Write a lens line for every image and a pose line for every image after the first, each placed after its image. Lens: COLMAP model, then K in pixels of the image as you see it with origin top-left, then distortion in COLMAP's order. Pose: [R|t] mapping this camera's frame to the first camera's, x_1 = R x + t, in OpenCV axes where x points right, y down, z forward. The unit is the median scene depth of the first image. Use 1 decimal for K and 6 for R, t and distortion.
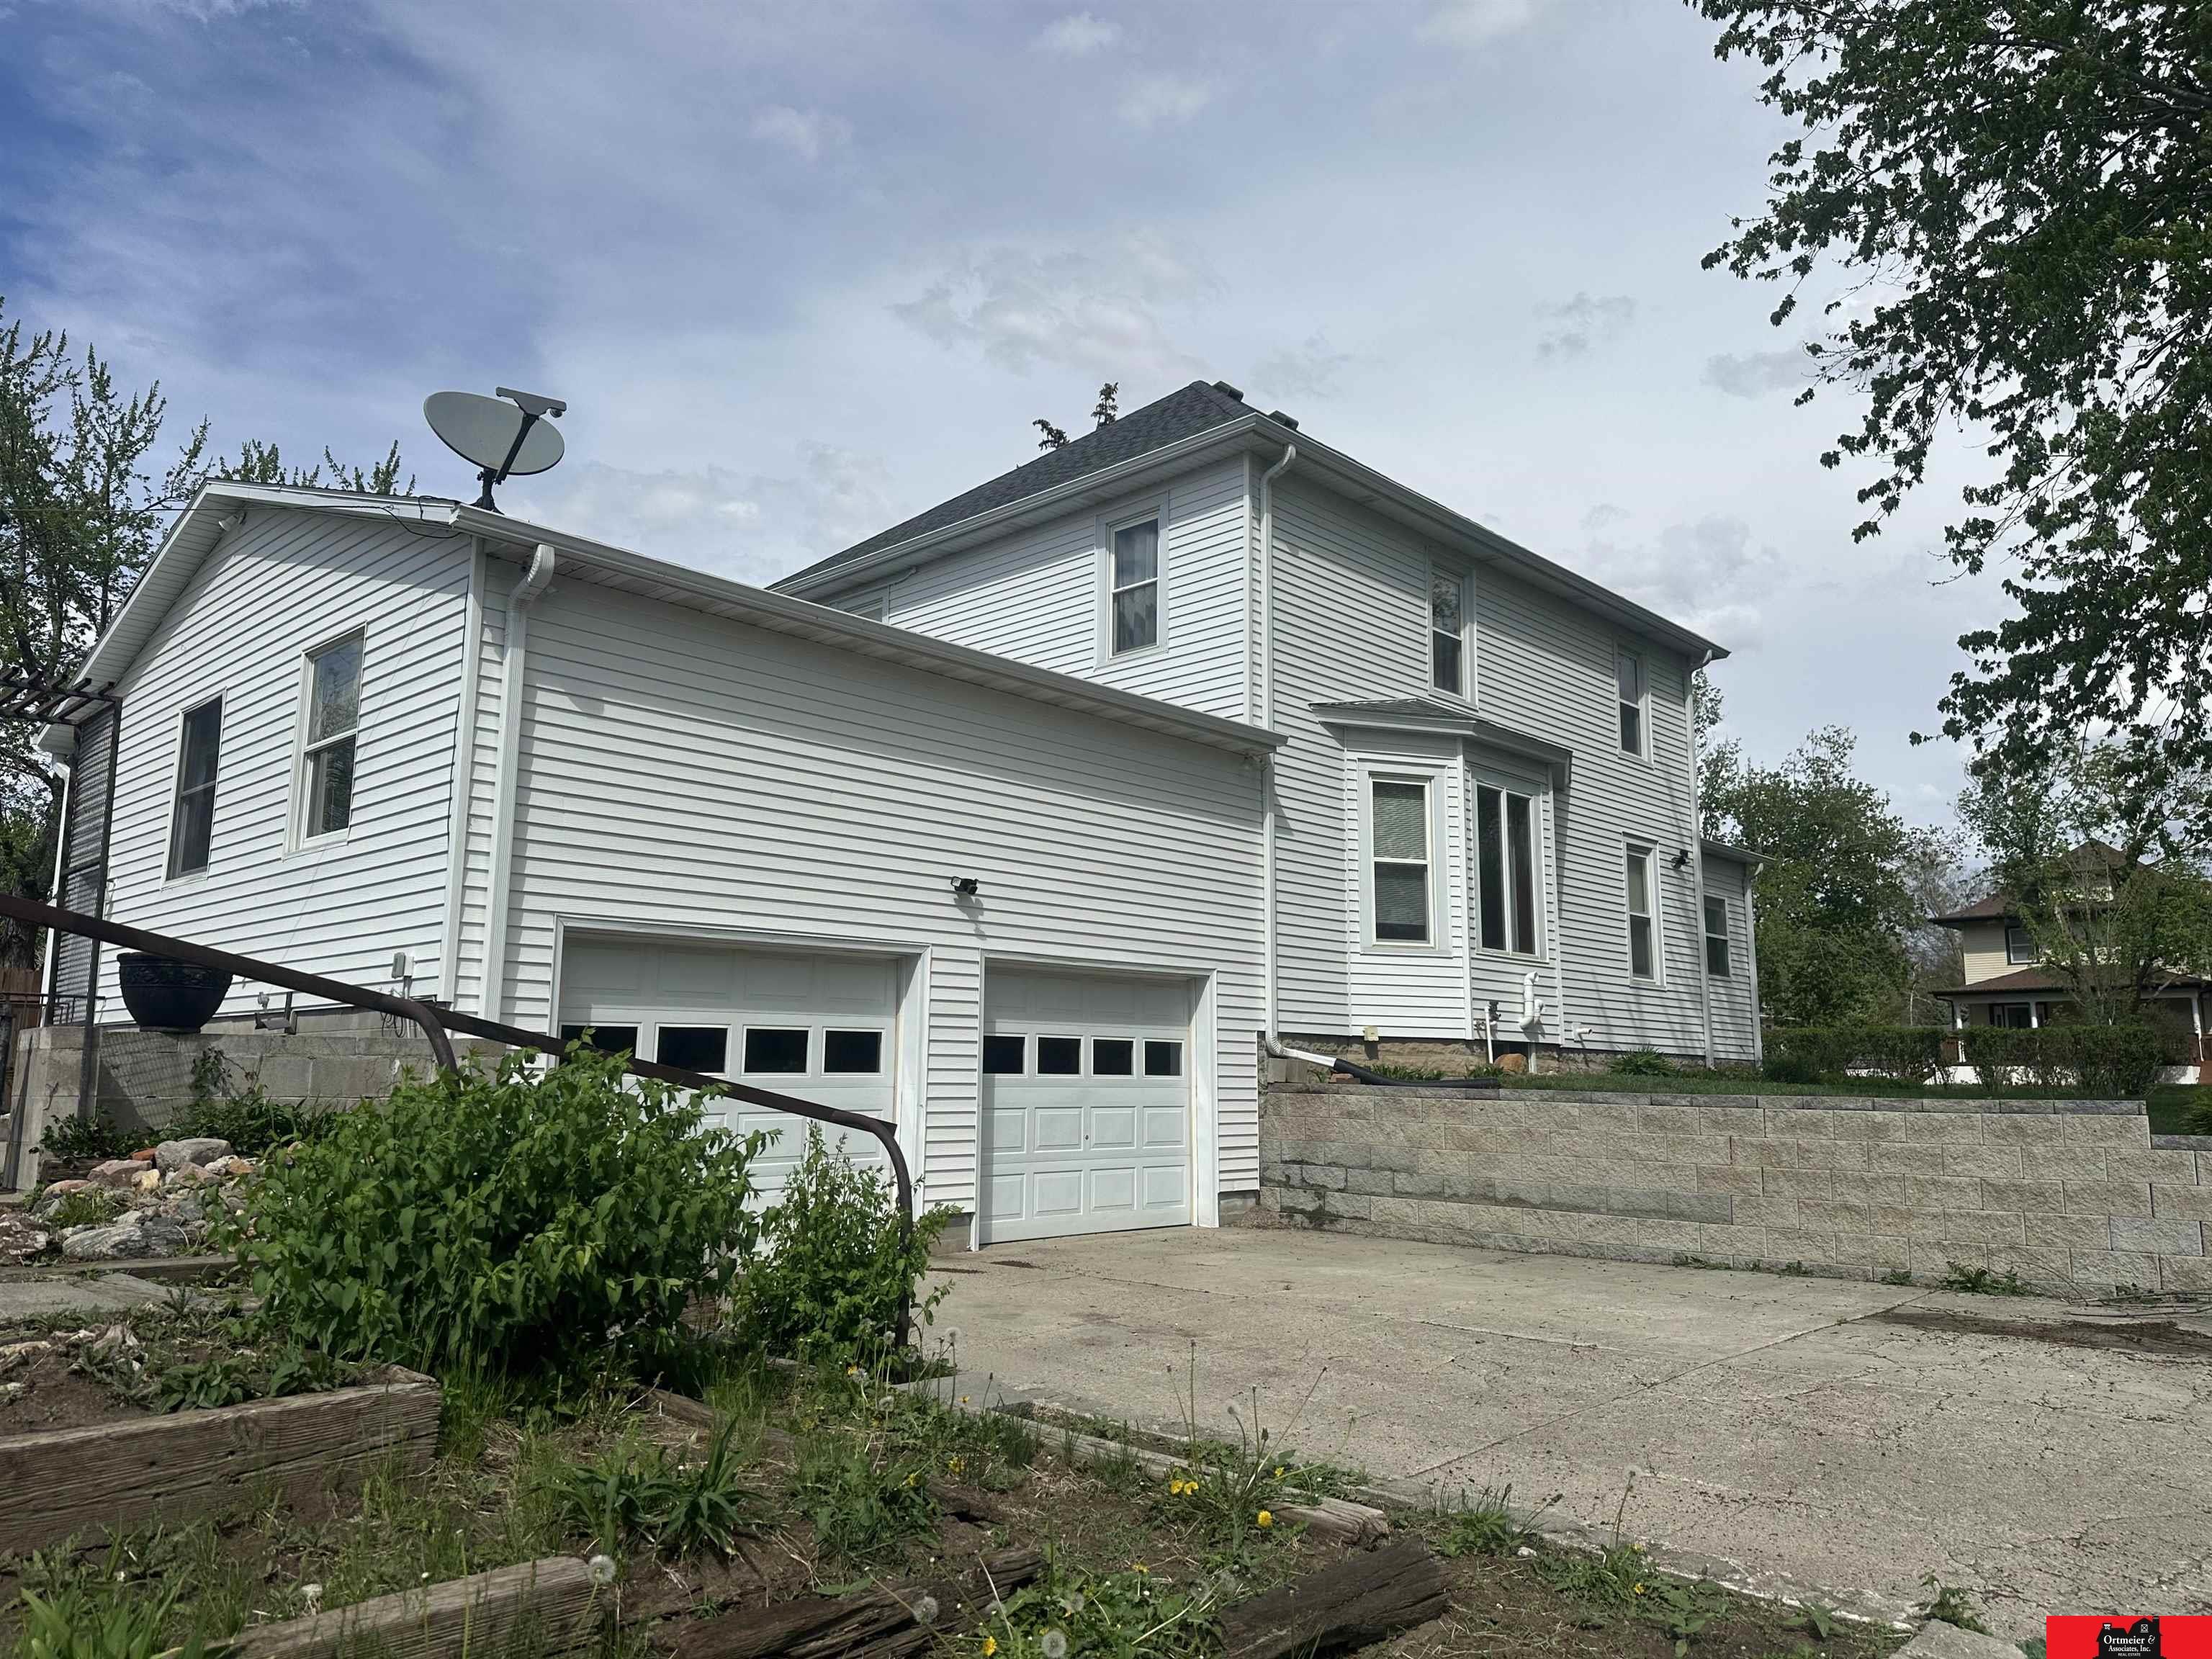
lens RADIAL K [[1530.3, 0, 1106.0], [0, 1530.3, 829.5], [0, 0, 1]] dist [0.162391, -0.212919]
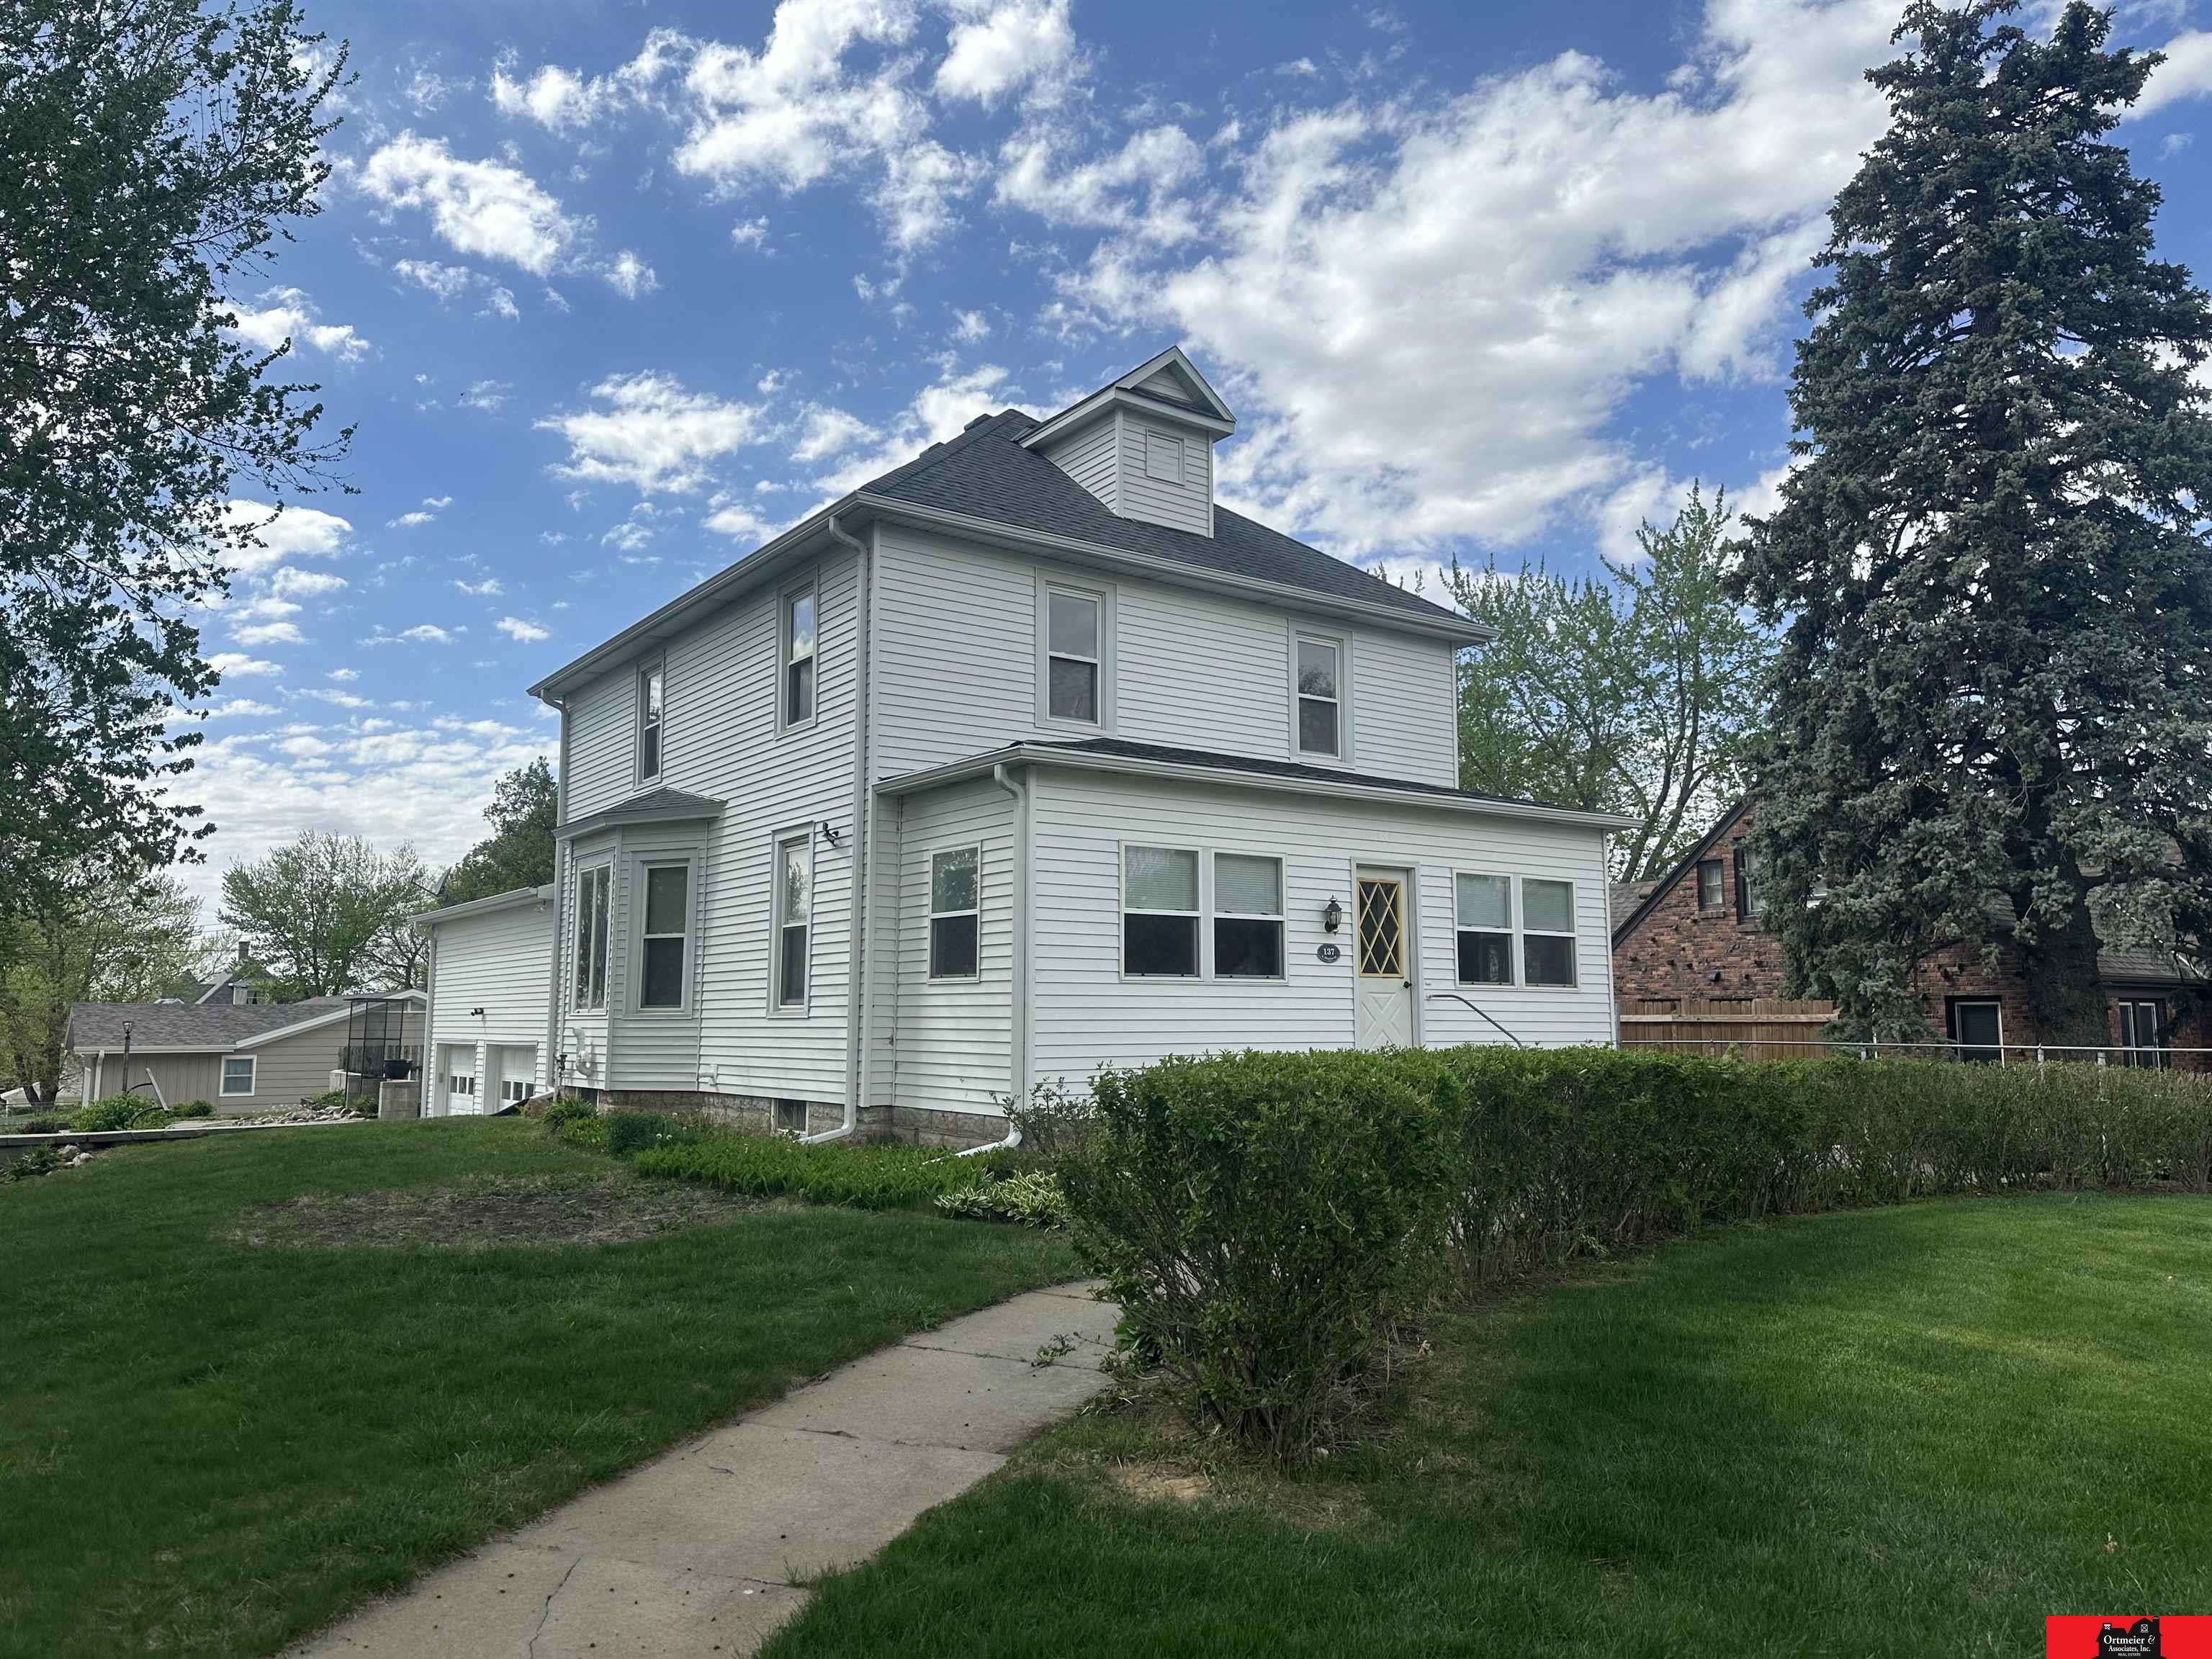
lens RADIAL K [[1535.6, 0, 1119.0], [0, 1535.6, 834.9], [0, 0, 1]] dist [0.167741, -0.217021]
pose [[-0.189009, -0.122353, -0.974323, 1.541046], [0.160432, 0.975028, -0.153564, 0.223952], [0.968781, -0.185338, -0.164660, 1.839671]]
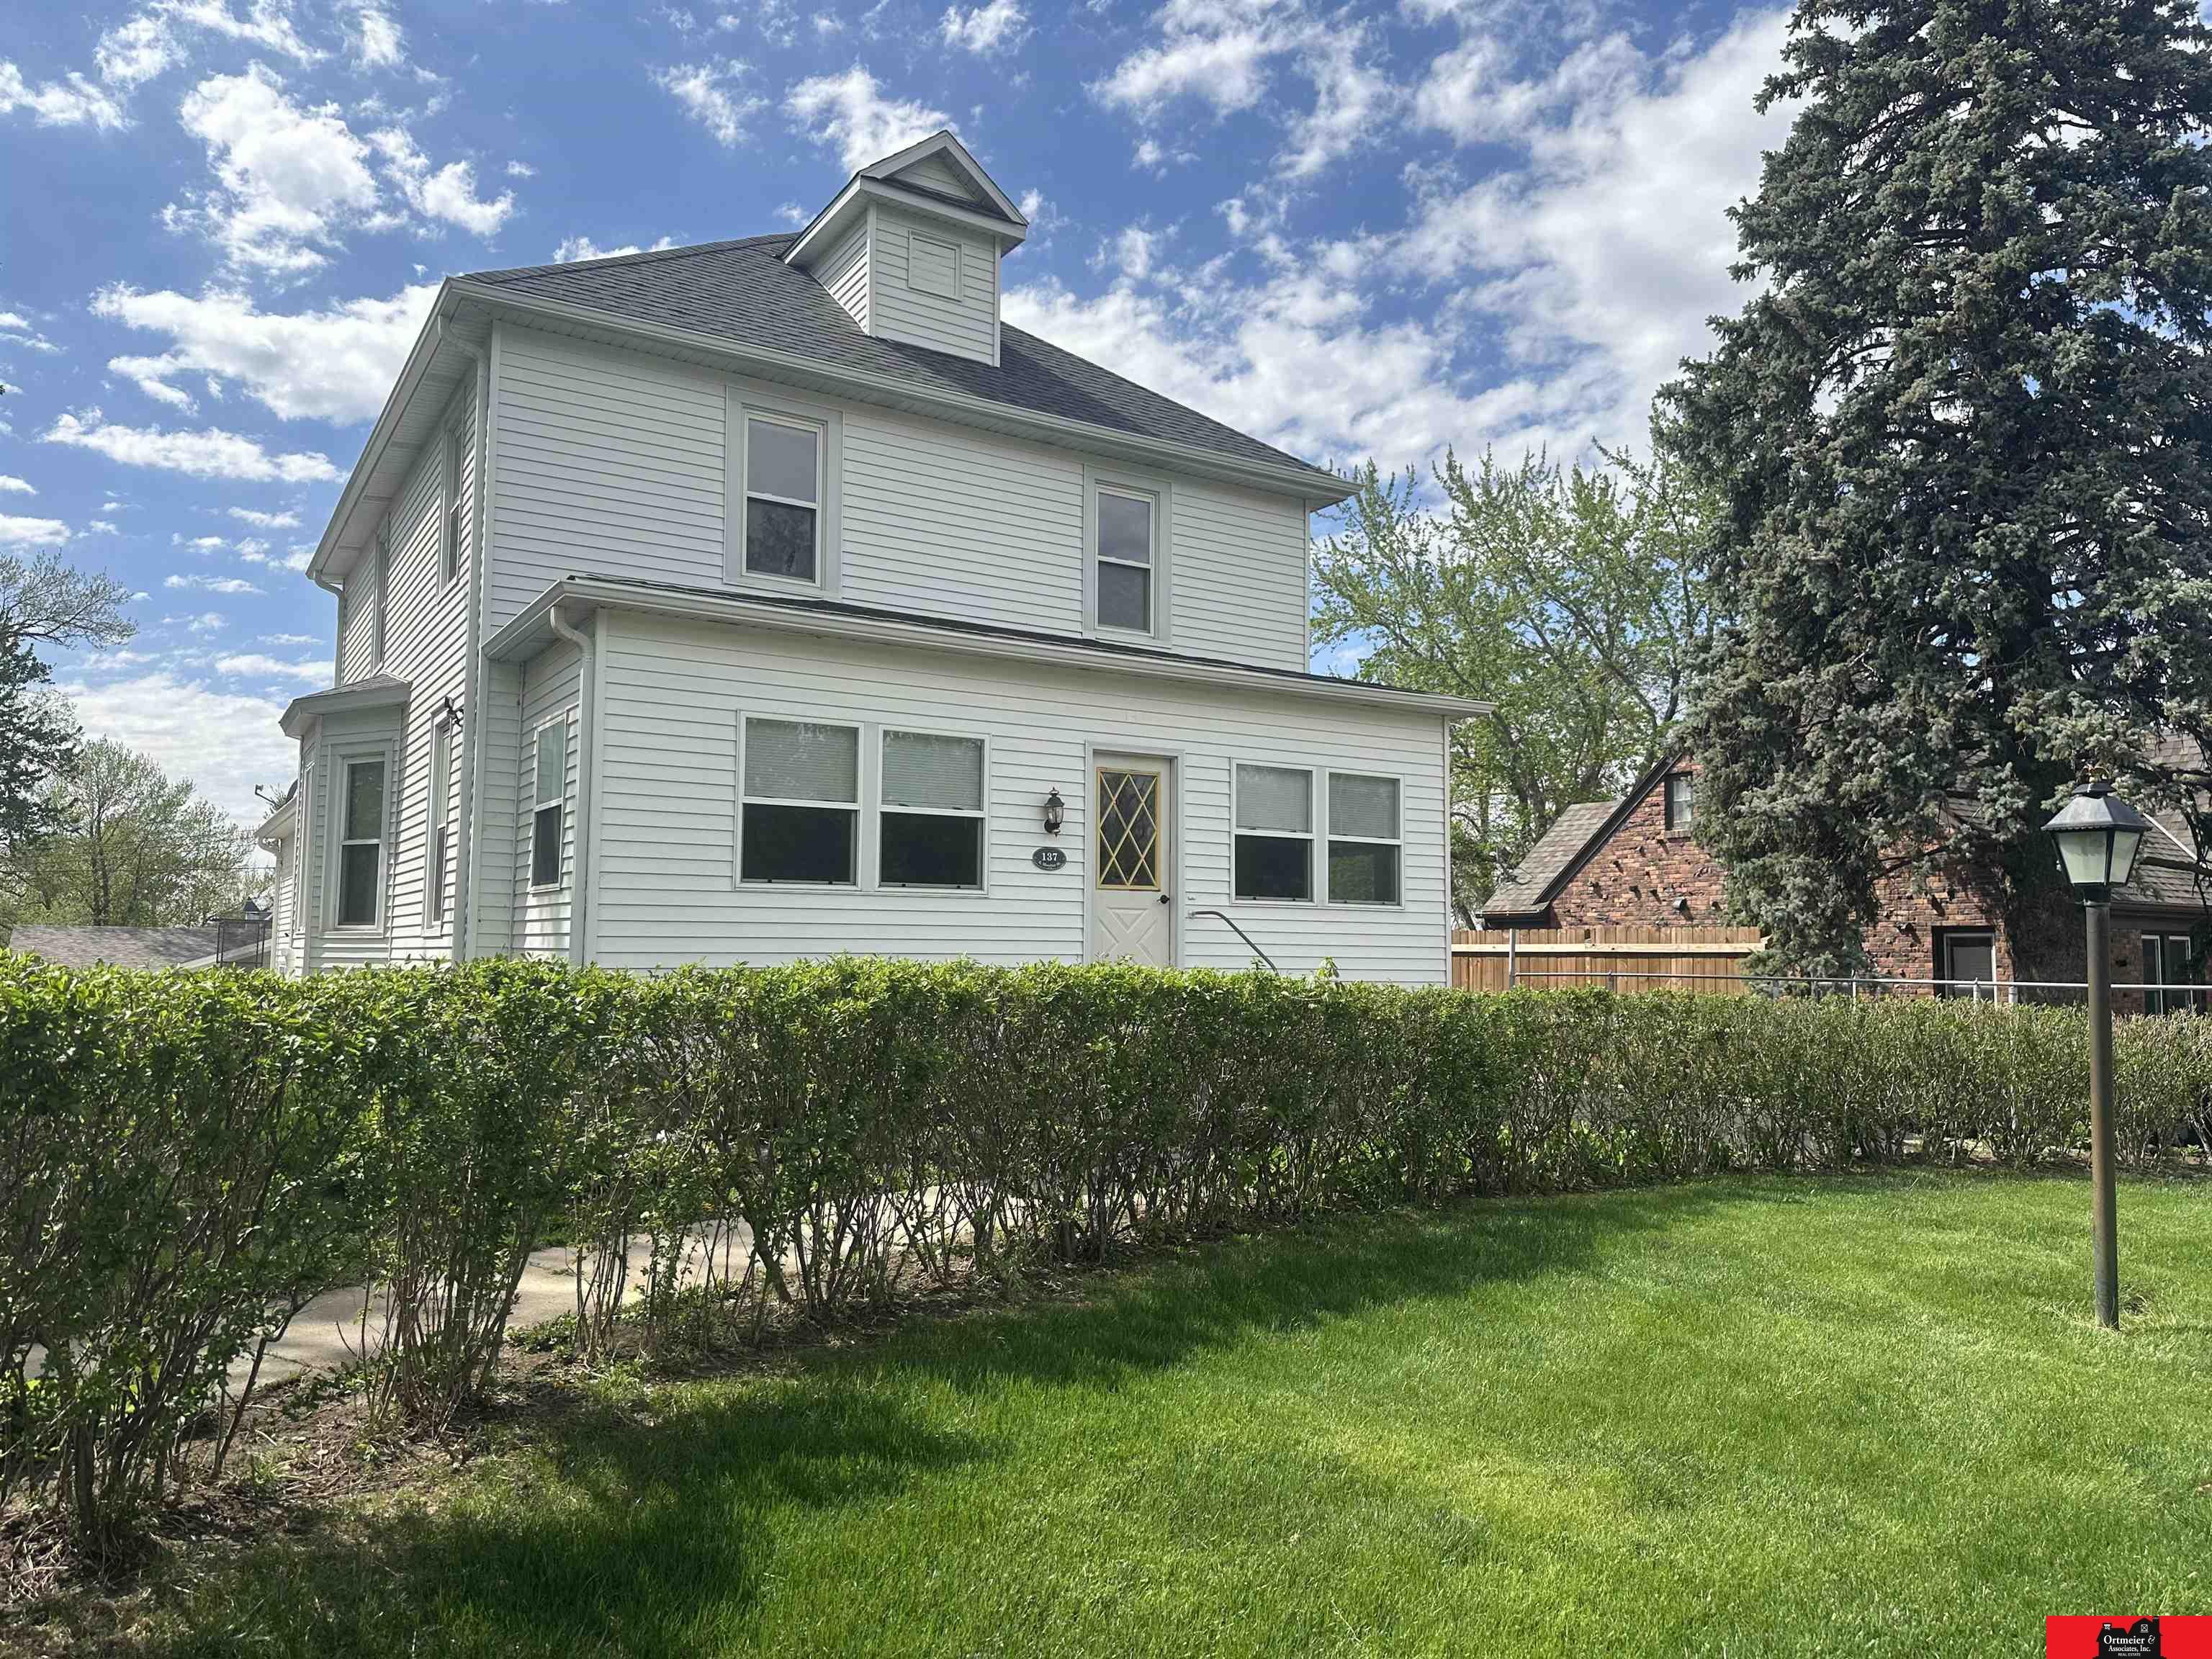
lens RADIAL K [[1535.6, 0, 1119.0], [0, 1535.6, 834.9], [0, 0, 1]] dist [0.167741, -0.217021]
pose [[-0.245747, -0.084582, -0.965637, 1.295187], [0.149206, 0.981013, -0.123900, 0.260957], [0.957782, -0.174527, -0.228461, 2.018674]]
